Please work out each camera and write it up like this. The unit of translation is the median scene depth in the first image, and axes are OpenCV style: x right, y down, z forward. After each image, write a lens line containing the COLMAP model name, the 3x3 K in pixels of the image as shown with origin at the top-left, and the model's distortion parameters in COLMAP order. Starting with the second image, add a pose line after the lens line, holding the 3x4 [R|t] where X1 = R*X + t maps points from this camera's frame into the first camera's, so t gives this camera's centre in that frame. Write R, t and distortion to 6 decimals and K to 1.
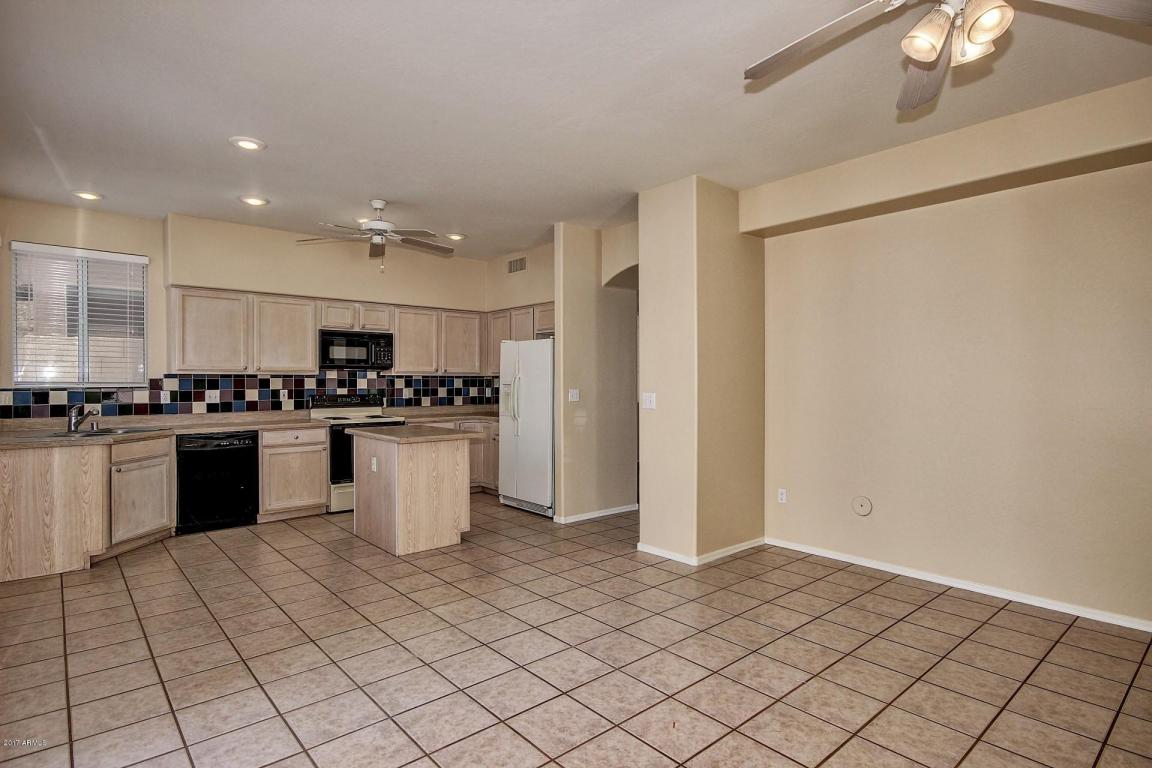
lens RADIAL K [[597.9, 0, 576.0], [0, 597.9, 384.0], [0, 0, 1]] dist [0.017350, -0.000307]
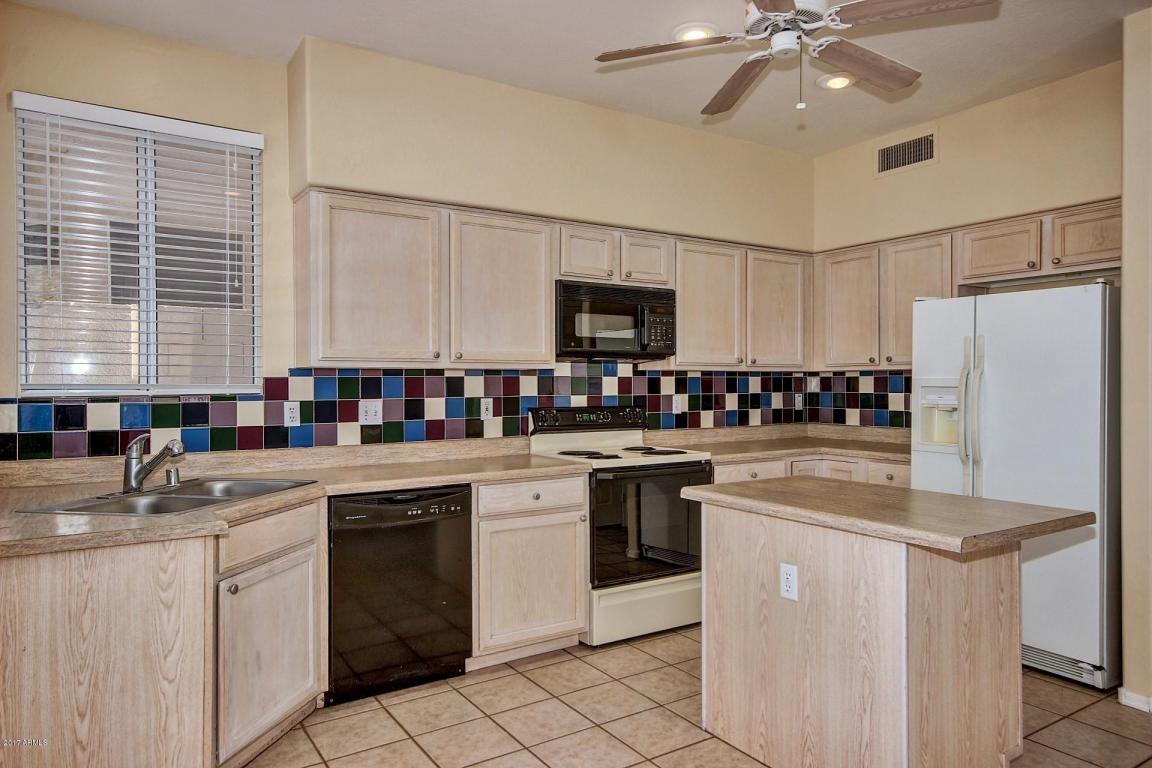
lens RADIAL K [[749.5, 0, 576.0], [0, 749.5, 384.0], [0, 0, 1]] dist [-0.002856, 0.040641]
pose [[0.990845, -0.003016, -0.134972, -0.344462], [0.002584, 0.999991, -0.003380, -0.000500], [0.134981, 0.003000, 0.990844, 0.391078]]
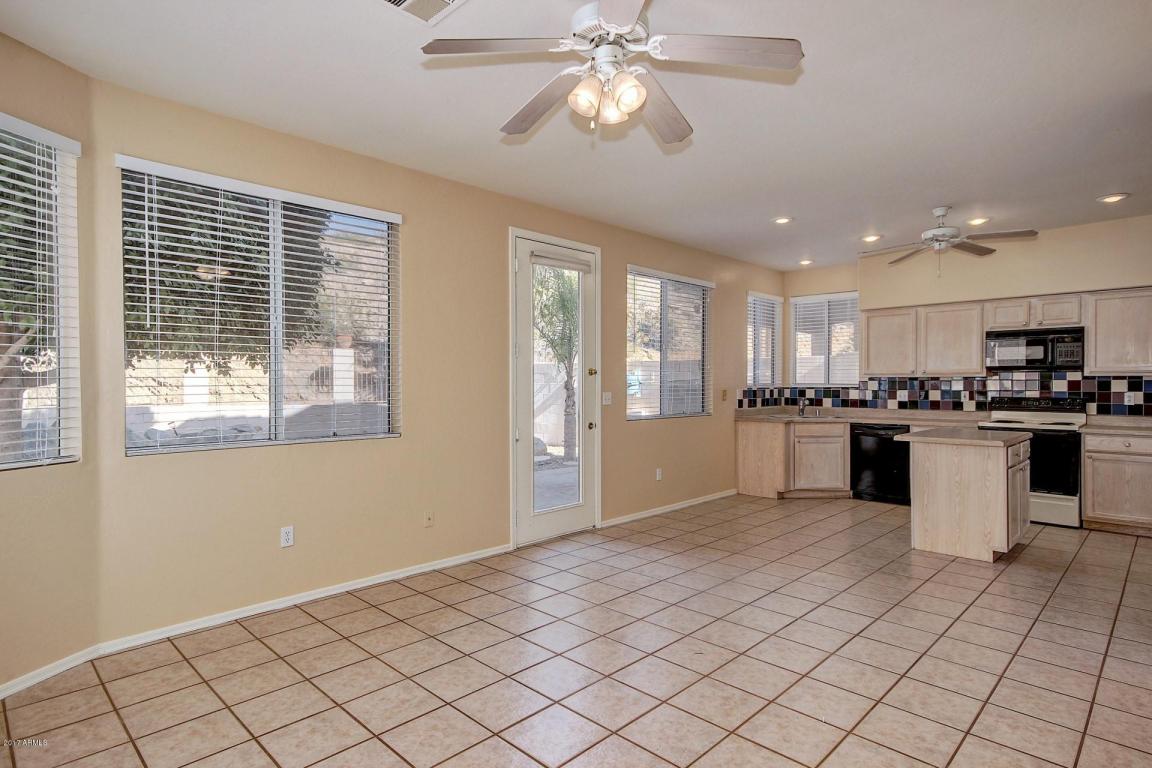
lens RADIAL K [[607.5, 0, 576.0], [0, 607.5, 384.0], [0, 0, 1]] dist [0.001341, 0.000195]
pose [[0.073000, 0.003384, -0.997326, 0.567308], [-0.004465, 0.999985, 0.003066, -0.003307], [0.997322, 0.004229, 0.073014, 0.255134]]
